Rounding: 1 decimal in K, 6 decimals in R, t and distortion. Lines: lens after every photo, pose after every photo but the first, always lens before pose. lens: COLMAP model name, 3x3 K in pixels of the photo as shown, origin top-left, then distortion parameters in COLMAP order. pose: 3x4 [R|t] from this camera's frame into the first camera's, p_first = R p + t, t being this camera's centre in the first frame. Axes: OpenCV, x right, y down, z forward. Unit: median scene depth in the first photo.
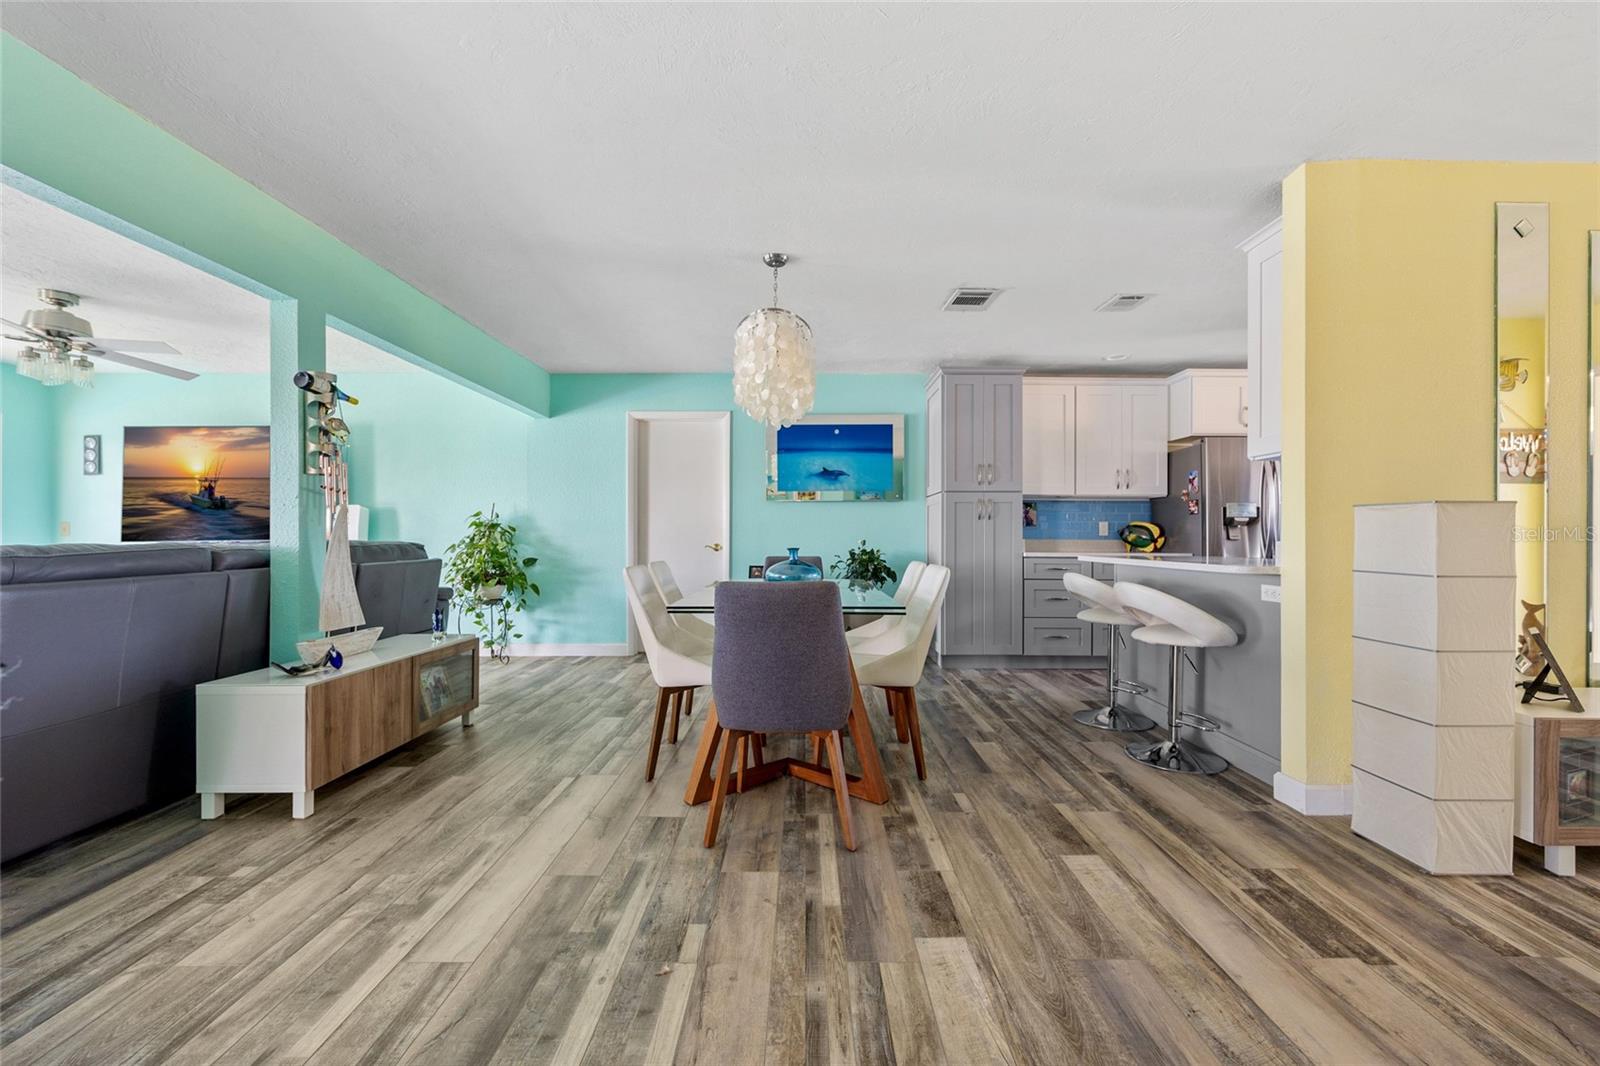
lens RADIAL K [[639.2, 0, 807.5], [0, 639.2, 536.5], [0, 0, 1]] dist [-0.002508, -0.000111]
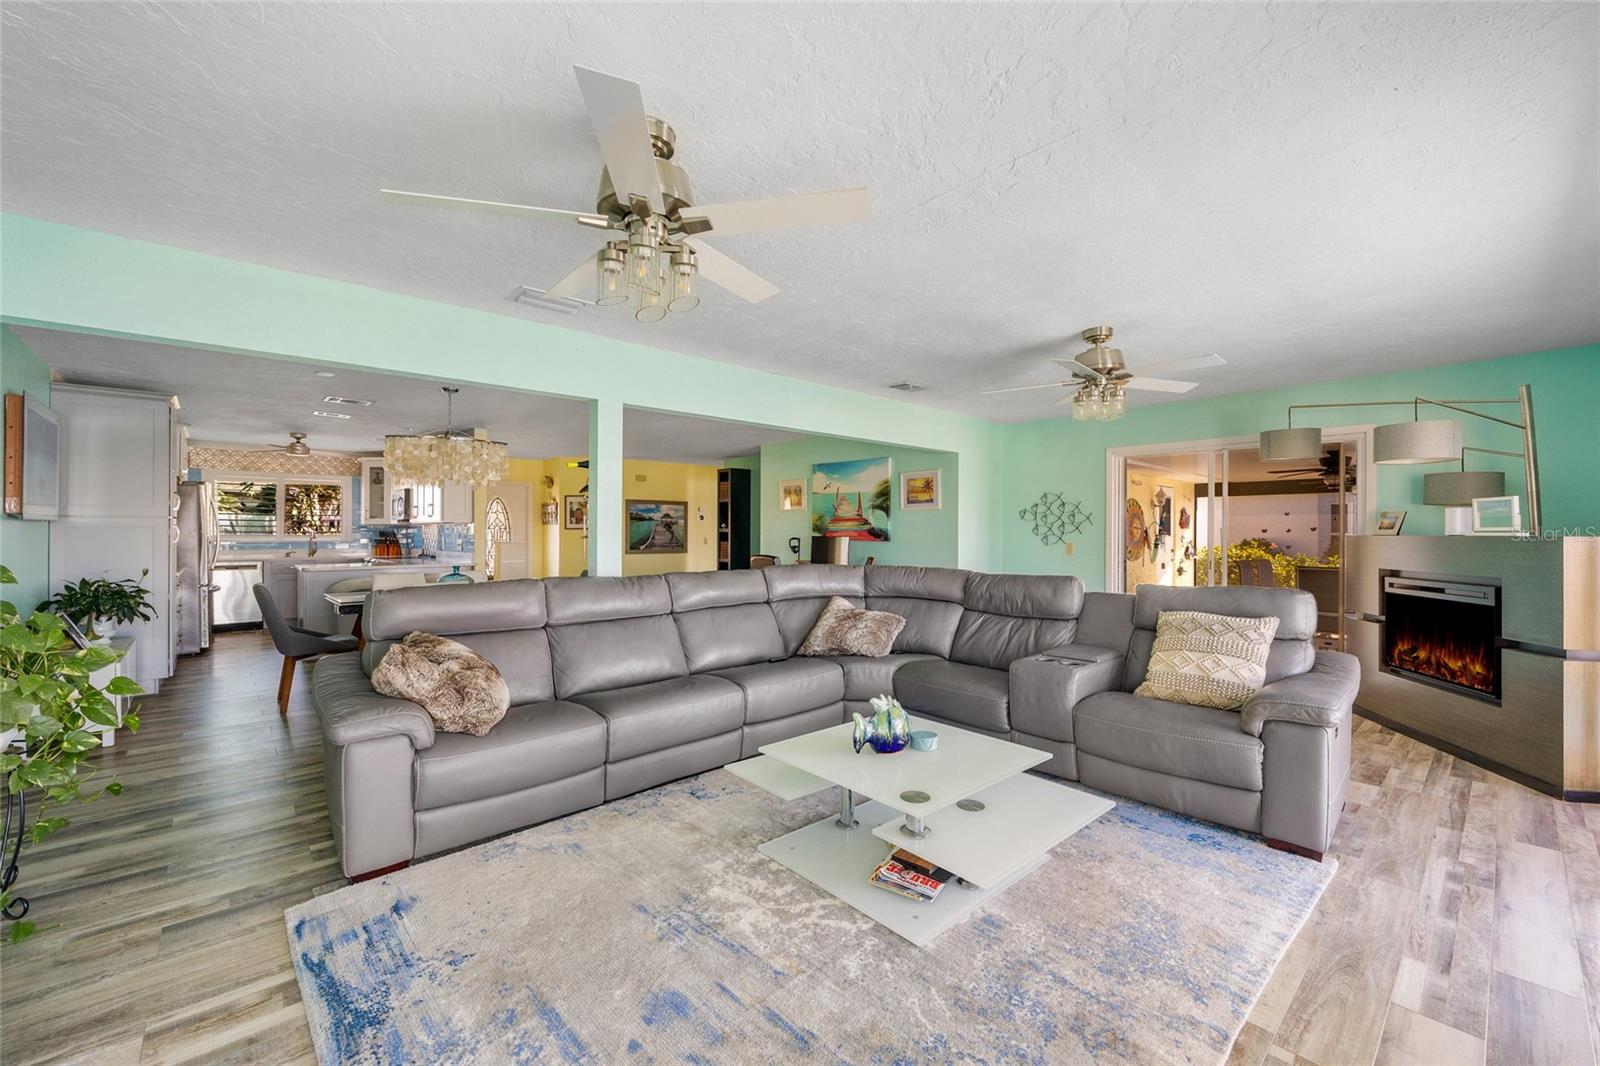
lens RADIAL K [[644.4, 0, 807.2], [0, 644.4, 540.8], [0, 0, 1]] dist [-0.000304, -0.000280]
pose [[-0.673863, -0.013581, 0.738732, -1.825338], [-0.001573, 0.999855, 0.016946, -0.075782], [-0.738855, 0.010257, -0.673787, 1.398279]]
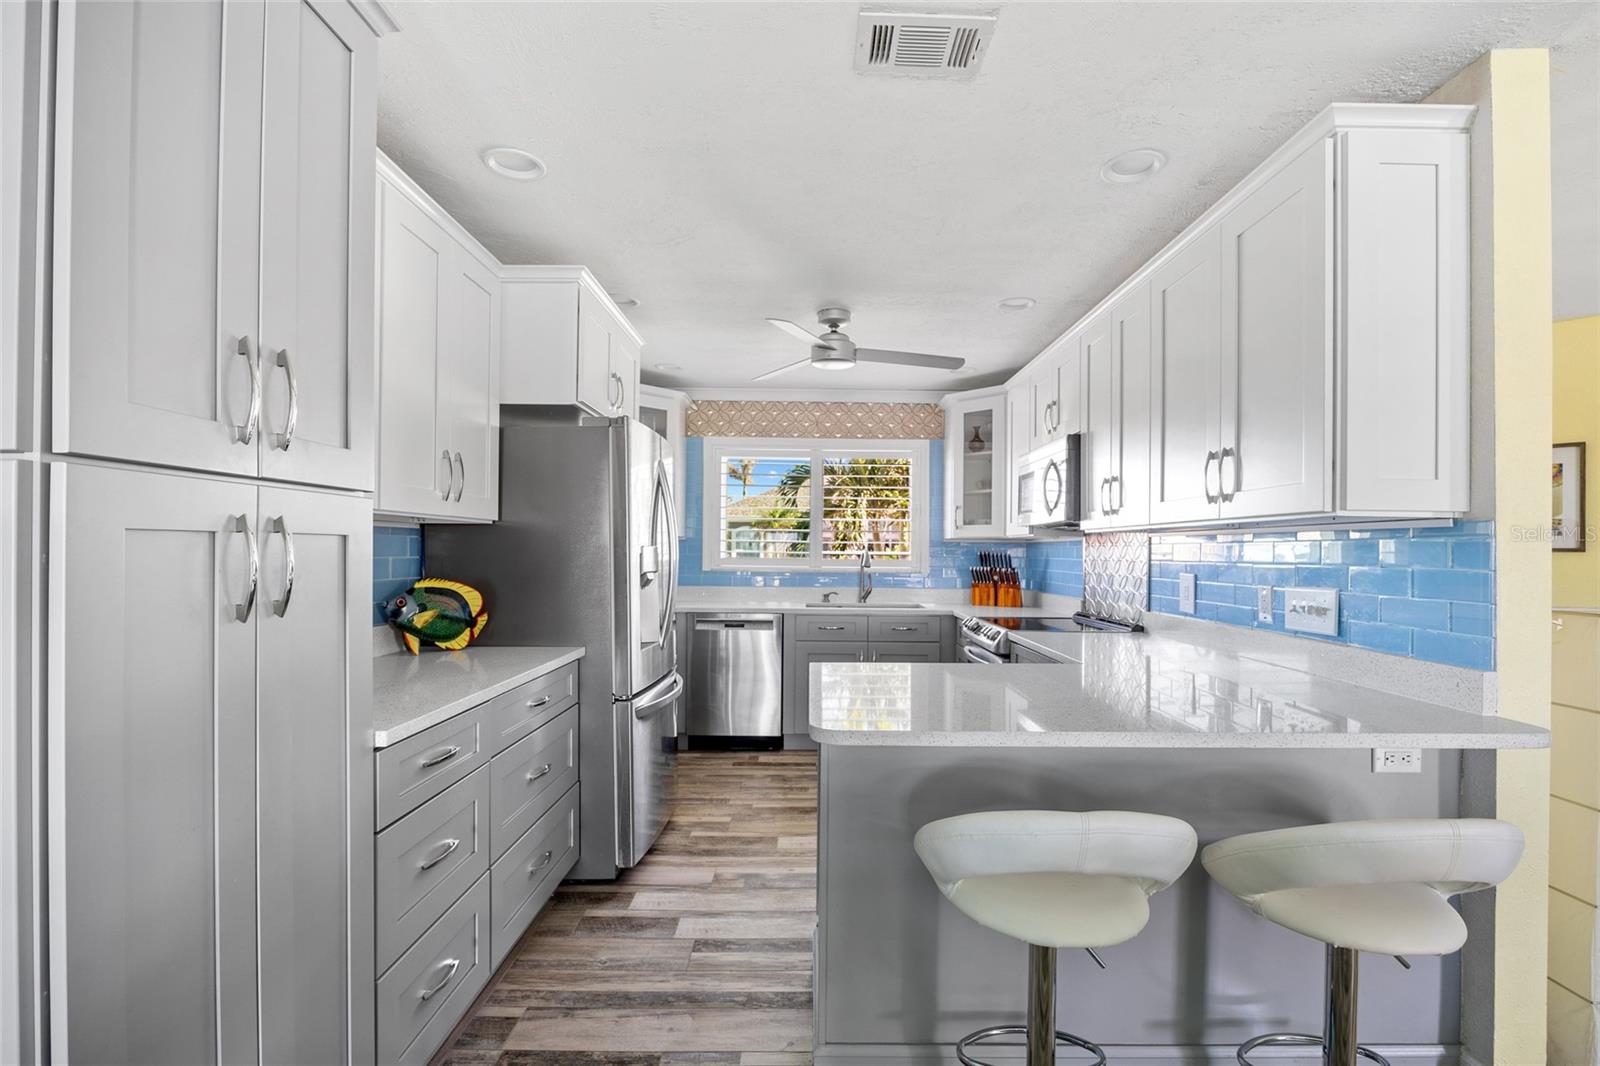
lens RADIAL K [[726.6, 0, 803.7], [0, 726.6, 549.5], [0, 0, 1]] dist [-0.012712, -0.000395]
pose [[0.007485, -0.001485, 0.999971, 0.068849], [-0.006974, 0.999974, 0.001538, -0.074036], [-0.999948, -0.006986, 0.007474, 1.222084]]
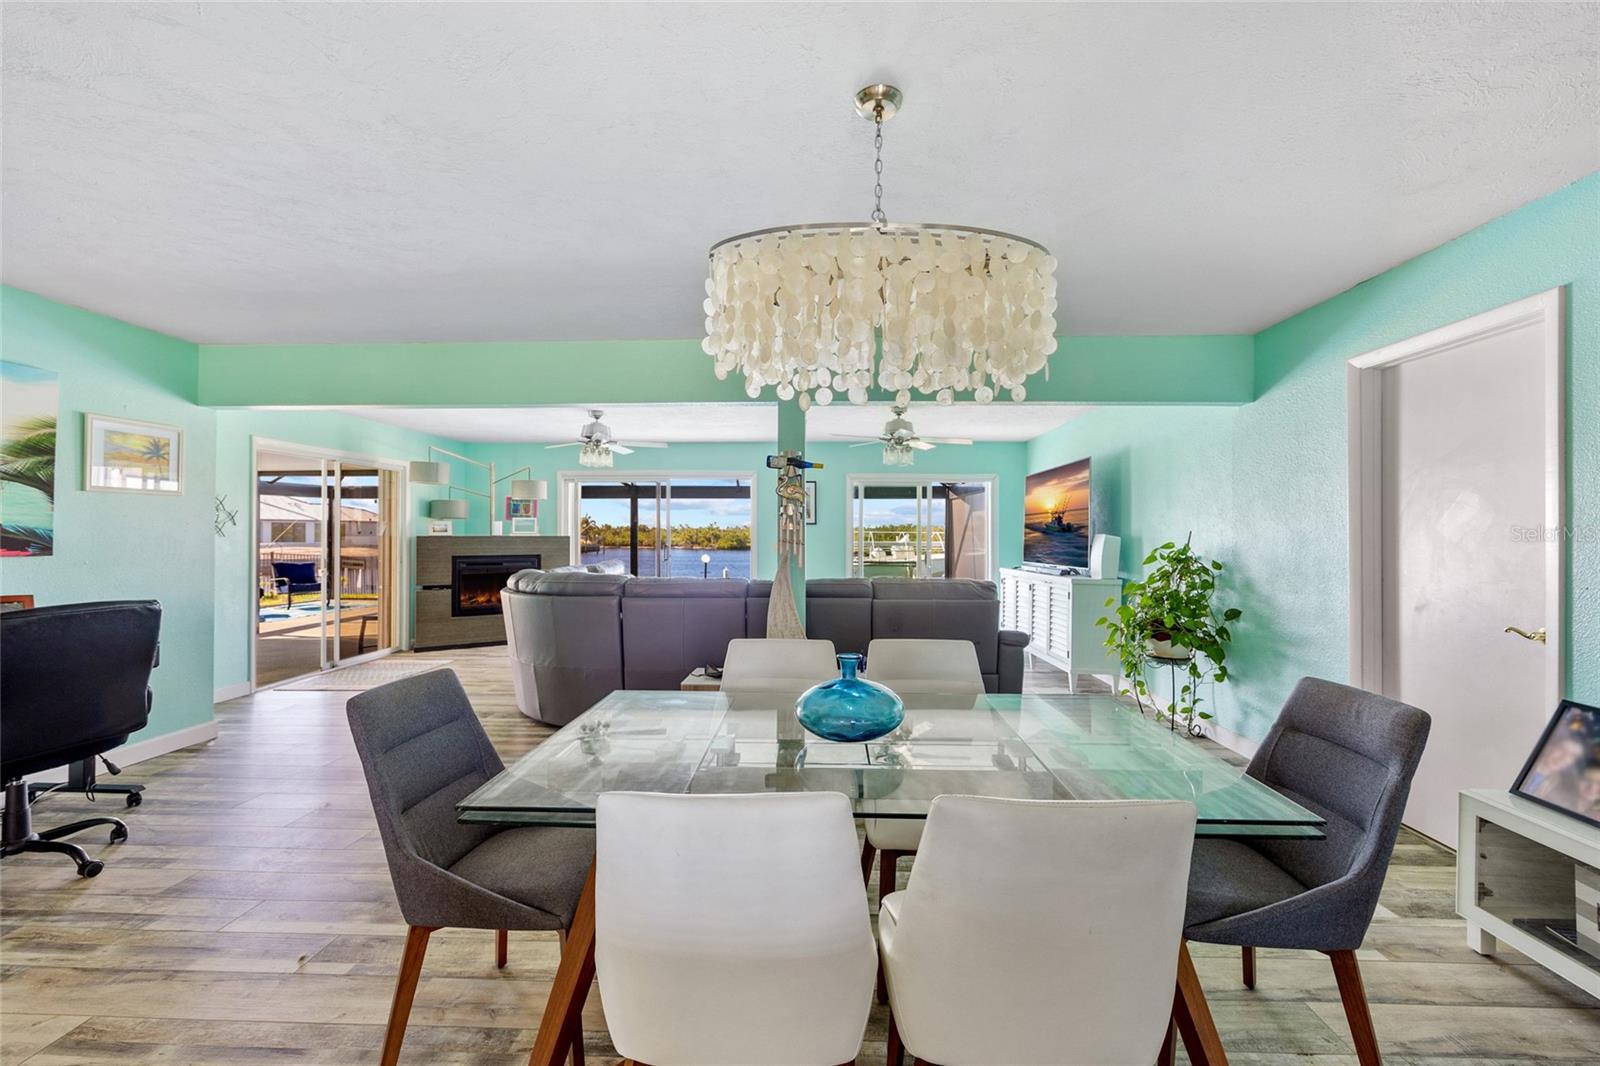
lens RADIAL K [[646.9, 0, 808.6], [0, 646.9, 527.9], [0, 0, 1]] dist [-0.001563, -0.000374]
pose [[-0.039225, -0.011279, -0.999167, 0.471446], [-0.003801, 0.999931, -0.011138, -0.073487], [0.999223, 0.003361, -0.039265, 0.939520]]
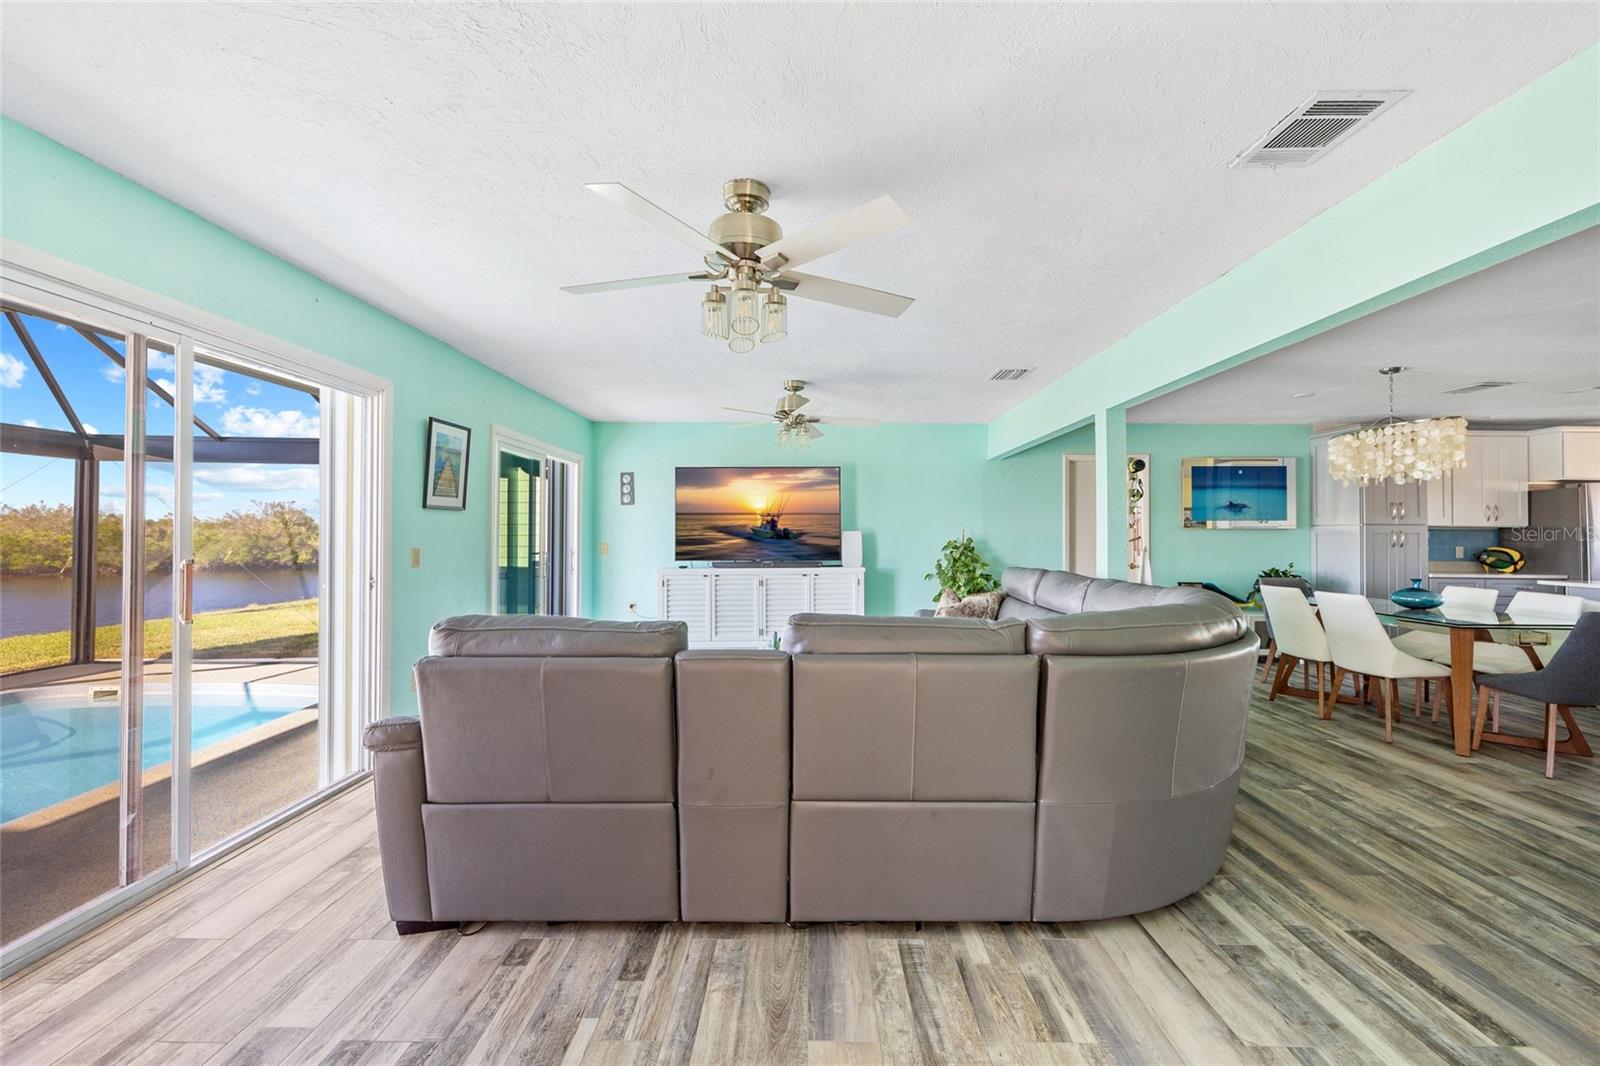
lens RADIAL K [[646.9, 0, 808.6], [0, 646.9, 527.9], [0, 0, 1]] dist [-0.001563, -0.000374]
pose [[0.999939, 0.003724, -0.010409, -1.267985], [-0.003830, 0.999941, -0.010166, -0.068751], [0.010371, 0.010205, 0.999894, -0.397928]]
